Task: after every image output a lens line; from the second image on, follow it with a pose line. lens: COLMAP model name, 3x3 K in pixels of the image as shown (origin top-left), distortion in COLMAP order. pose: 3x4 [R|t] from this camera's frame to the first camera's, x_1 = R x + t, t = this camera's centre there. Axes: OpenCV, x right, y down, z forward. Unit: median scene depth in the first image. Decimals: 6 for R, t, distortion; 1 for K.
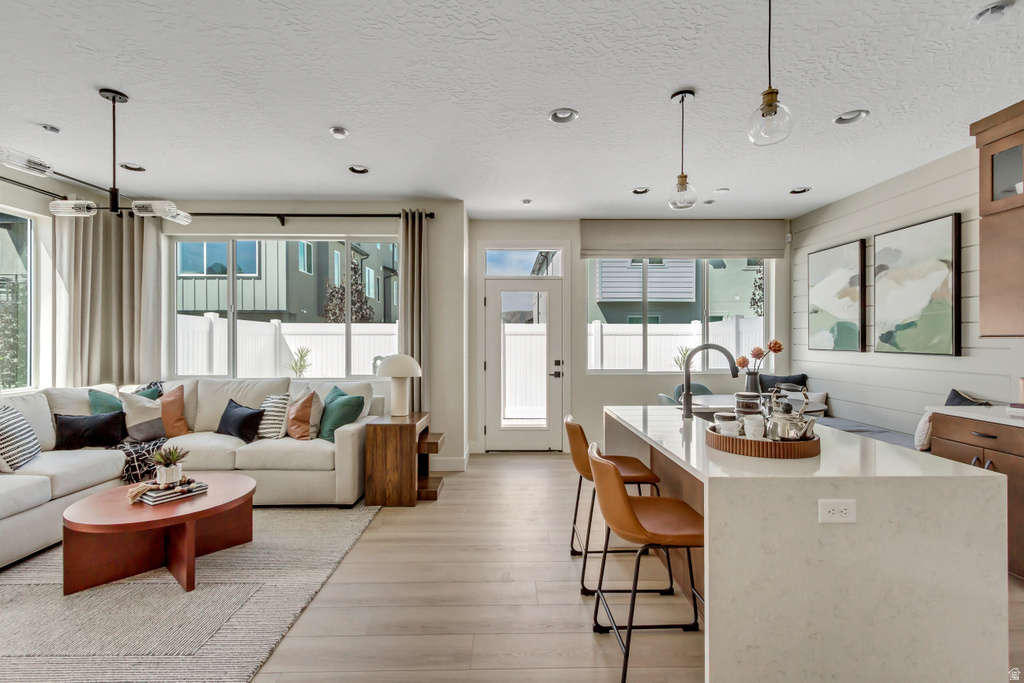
lens RADIAL K [[480.5, 0, 509.5], [0, 480.5, 339.3], [0, 0, 1]] dist [0.002211, 0.000368]
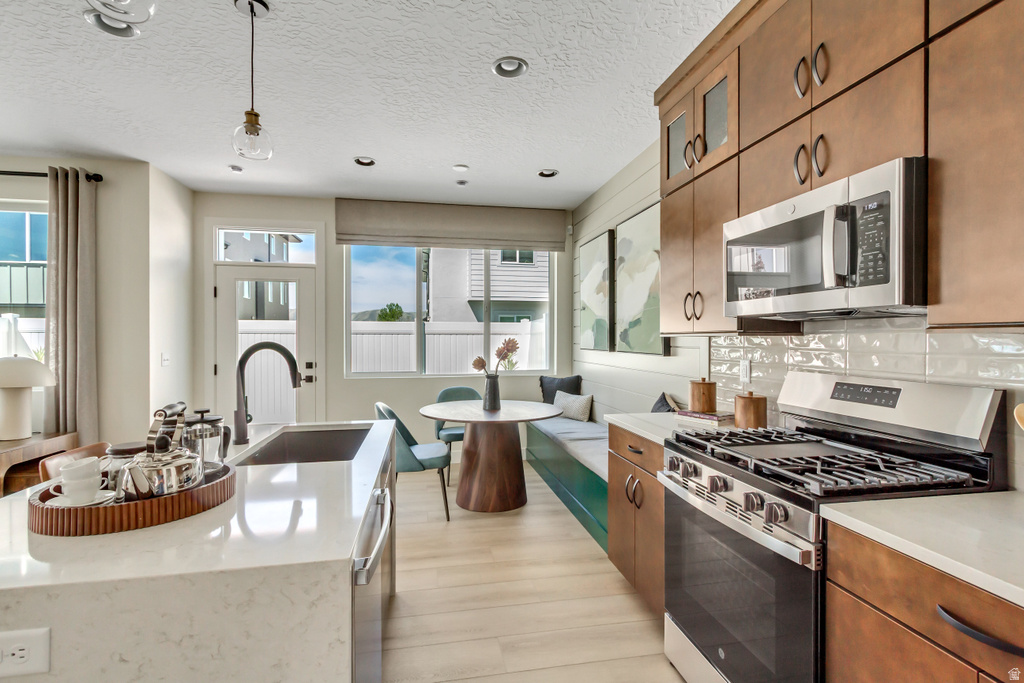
lens RADIAL K [[476.6, 0, 512.0], [0, 476.6, 341.5], [0, 0, 1]] dist [0.001474, -0.000325]
pose [[0.984482, 0.000384, 0.175487, 0.382282], [-0.001080, 0.999992, 0.003868, 0.003670], [-0.175485, -0.003998, 0.984474, 0.130035]]
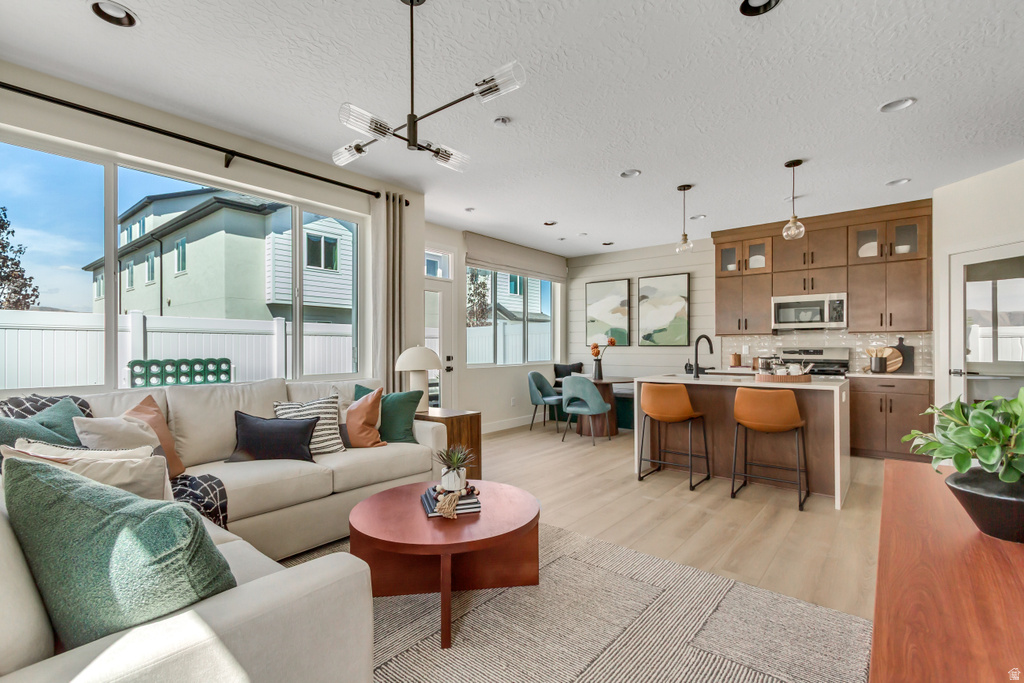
lens RADIAL K [[477.0, 0, 511.1], [0, 477.0, 349.8], [0, 0, 1]] dist [0.001359, 0.000154]
pose [[0.640436, -0.003650, 0.768003, -0.801341], [0.002293, 0.999993, 0.002841, 0.033456], [-0.768008, -0.000059, 0.640440, 0.248149]]
